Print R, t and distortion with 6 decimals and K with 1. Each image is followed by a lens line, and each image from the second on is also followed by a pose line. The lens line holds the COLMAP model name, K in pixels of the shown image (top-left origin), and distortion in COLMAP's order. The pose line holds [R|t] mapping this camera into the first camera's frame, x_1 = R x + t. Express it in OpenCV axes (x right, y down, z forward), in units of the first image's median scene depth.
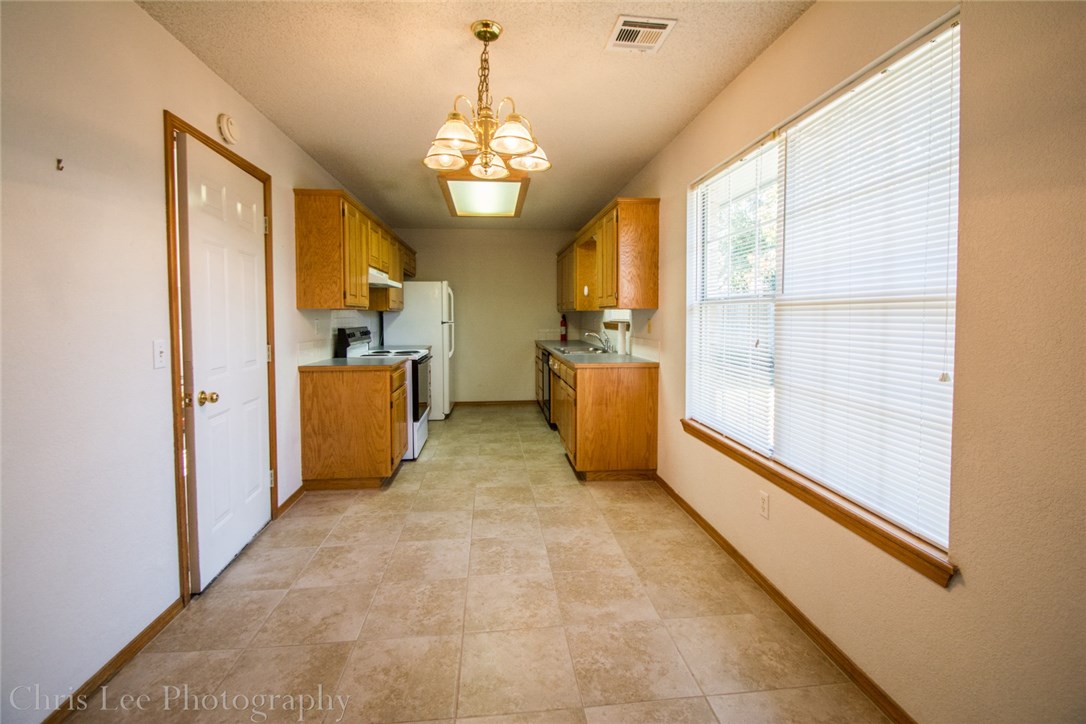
lens RADIAL K [[488.3, 0, 542.8], [0, 488.3, 333.9], [0, 0, 1]] dist [-0.002397, -0.001315]
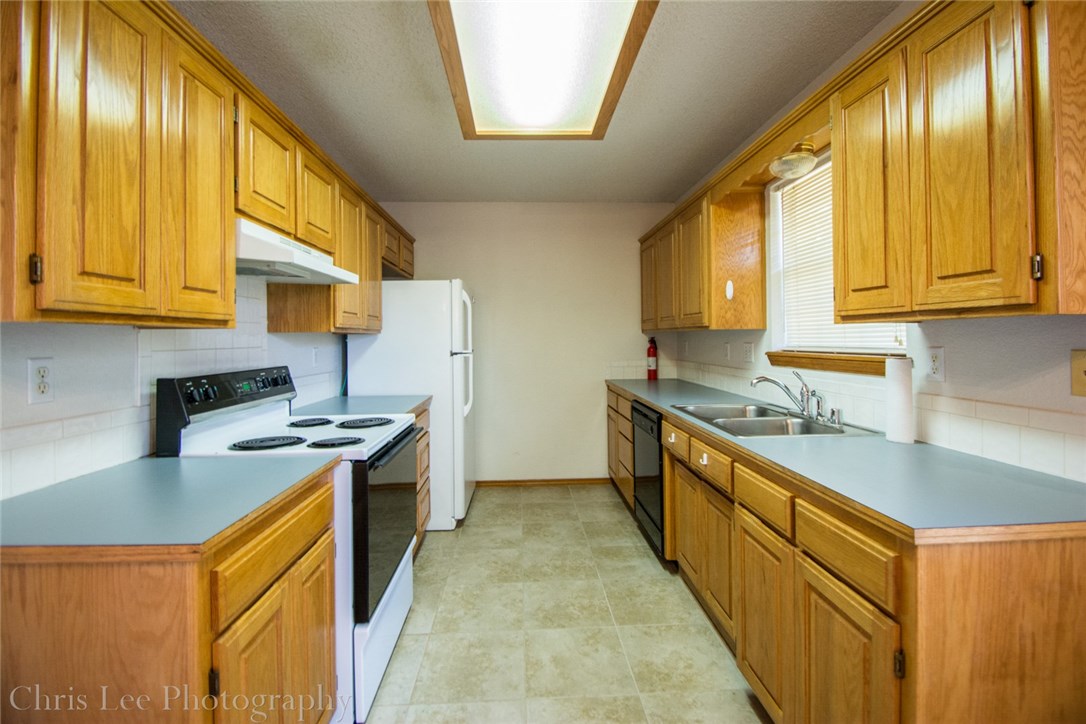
lens RADIAL K [[488.3, 0, 542.8], [0, 488.3, 333.9], [0, 0, 1]] dist [-0.002397, -0.001315]
pose [[0.998287, -0.008187, -0.057927, -0.073856], [0.005463, 0.998878, -0.047031, -0.019862], [0.058247, 0.046634, 0.997212, 0.476357]]
